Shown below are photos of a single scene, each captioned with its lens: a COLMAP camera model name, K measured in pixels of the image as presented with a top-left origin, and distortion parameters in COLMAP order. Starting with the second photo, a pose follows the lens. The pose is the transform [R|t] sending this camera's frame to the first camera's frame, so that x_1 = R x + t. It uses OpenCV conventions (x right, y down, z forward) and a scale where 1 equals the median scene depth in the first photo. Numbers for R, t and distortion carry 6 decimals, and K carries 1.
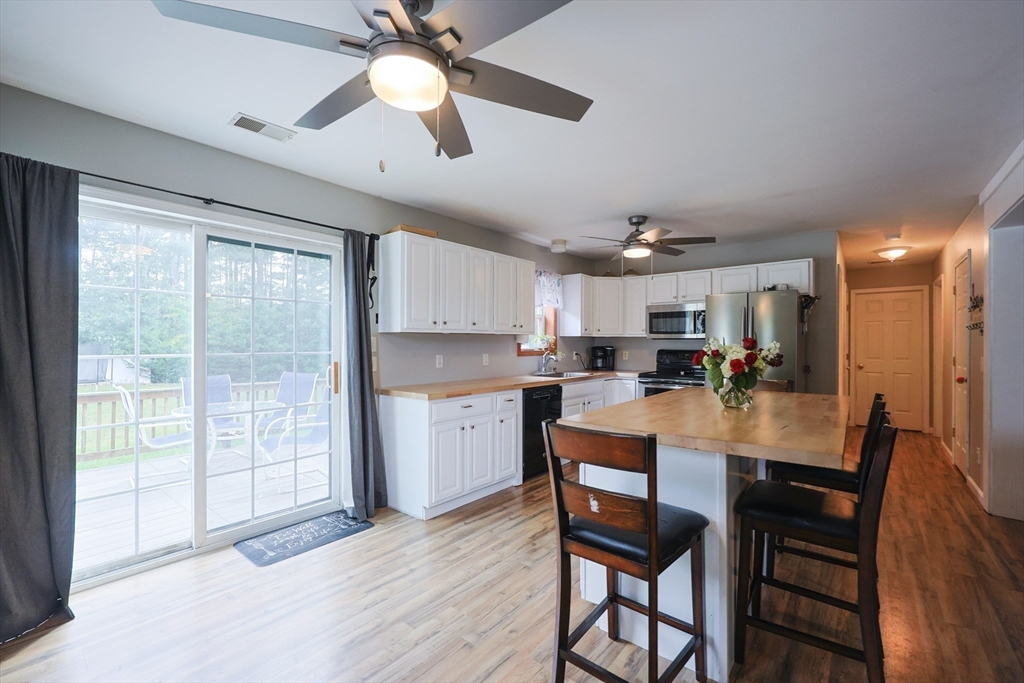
lens RADIAL K [[436.2, 0, 515.5], [0, 436.2, 341.2], [0, 0, 1]] dist [-0.001142, -0.000098]
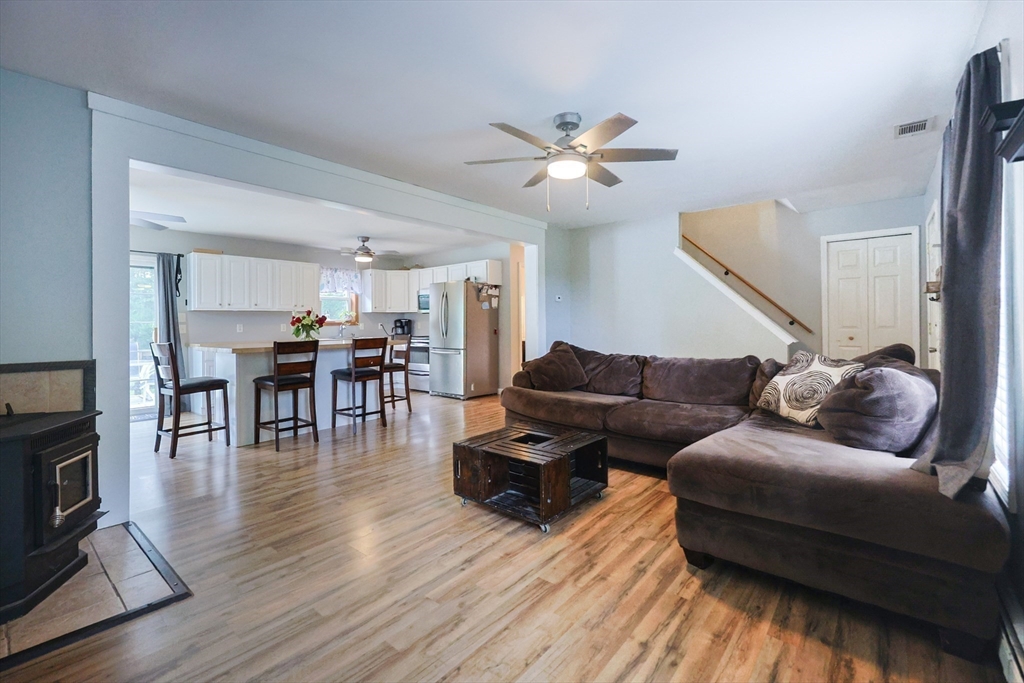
lens RADIAL K [[436.2, 0, 516.5], [0, 436.2, 327.2], [0, 0, 1]] dist [-0.001142, -0.000098]
pose [[0.999856, -0.013731, -0.010006, 0.877295], [0.013871, 0.999804, 0.014111, 0.033734], [0.009810, -0.014247, 0.999850, -0.618936]]
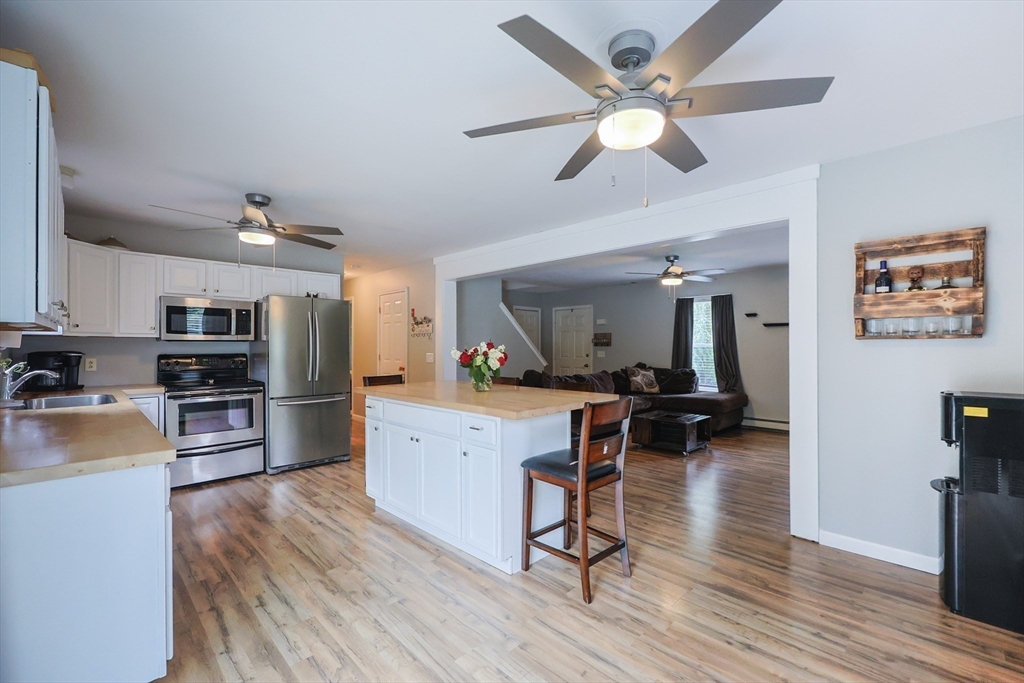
lens RADIAL K [[436.2, 0, 520.7], [0, 436.2, 345.1], [0, 0, 1]] dist [-0.001142, -0.000098]
pose [[0.092363, -0.002736, 0.995722, -0.524843], [-0.003460, 0.999989, 0.003069, -0.002226], [-0.995719, -0.003728, 0.092353, 0.430430]]
